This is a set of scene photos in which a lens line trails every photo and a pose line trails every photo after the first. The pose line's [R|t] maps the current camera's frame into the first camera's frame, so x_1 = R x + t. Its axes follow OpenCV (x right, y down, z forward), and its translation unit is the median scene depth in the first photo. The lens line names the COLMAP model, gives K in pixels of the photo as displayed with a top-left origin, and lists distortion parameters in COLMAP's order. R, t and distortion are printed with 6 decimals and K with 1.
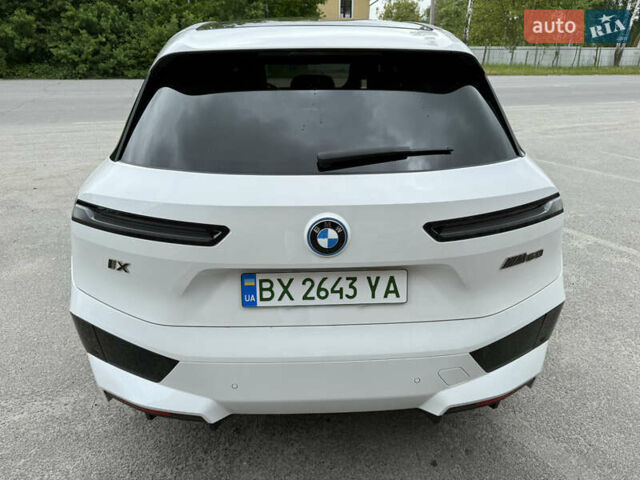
lens RADIAL K [[462.3, 0, 322.7], [0, 462.3, 238.2], [0, 0, 1]] dist [-0.012613, -0.010168]
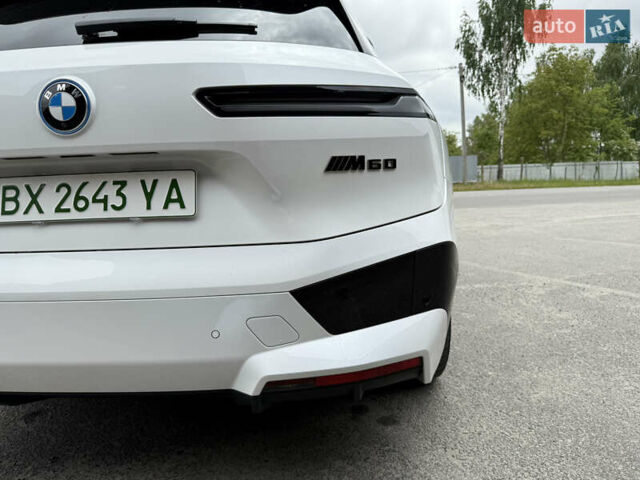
lens RADIAL K [[462.3, 0, 322.7], [0, 462.3, 238.2], [0, 0, 1]] dist [-0.012613, -0.010168]
pose [[0.994895, -0.027956, -0.096969, 0.455573], [0.002753, 0.968028, -0.250827, 0.359837], [0.100881, 0.249280, 0.963163, 0.341539]]
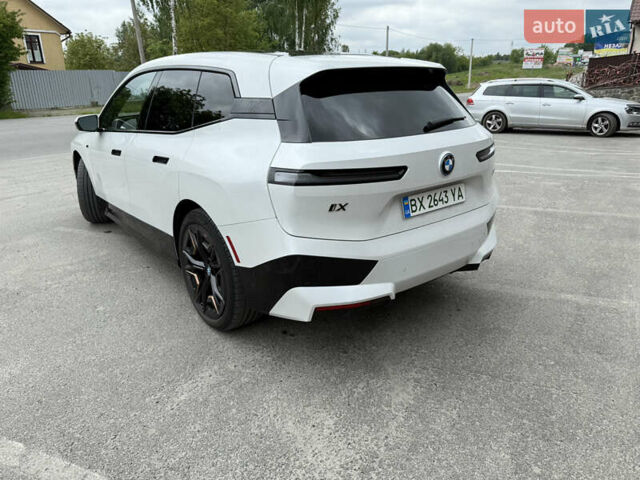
lens RADIAL K [[472.8, 0, 320.0], [0, 472.8, 240.0], [0, 0, 1]] dist [-0.005713, -0.004988]
pose [[0.819493, -0.210907, 0.532869, -1.329886], [0.241184, 0.970390, 0.013162, 0.127911], [-0.519866, 0.117734, 0.846096, -0.256125]]
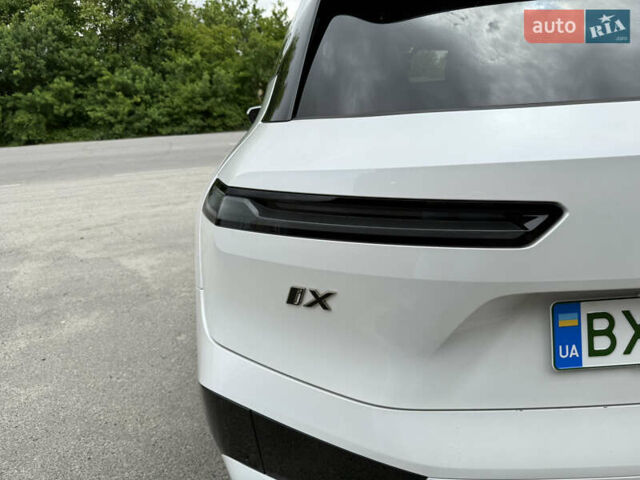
lens RADIAL K [[472.8, 0, 320.0], [0, 472.8, 240.0], [0, 0, 1]] dist [-0.005713, -0.004988]
pose [[0.996352, -0.047796, -0.070699, -0.387934], [0.040439, 0.993956, -0.102064, 0.048720], [0.075150, 0.098832, 0.992262, 0.445259]]
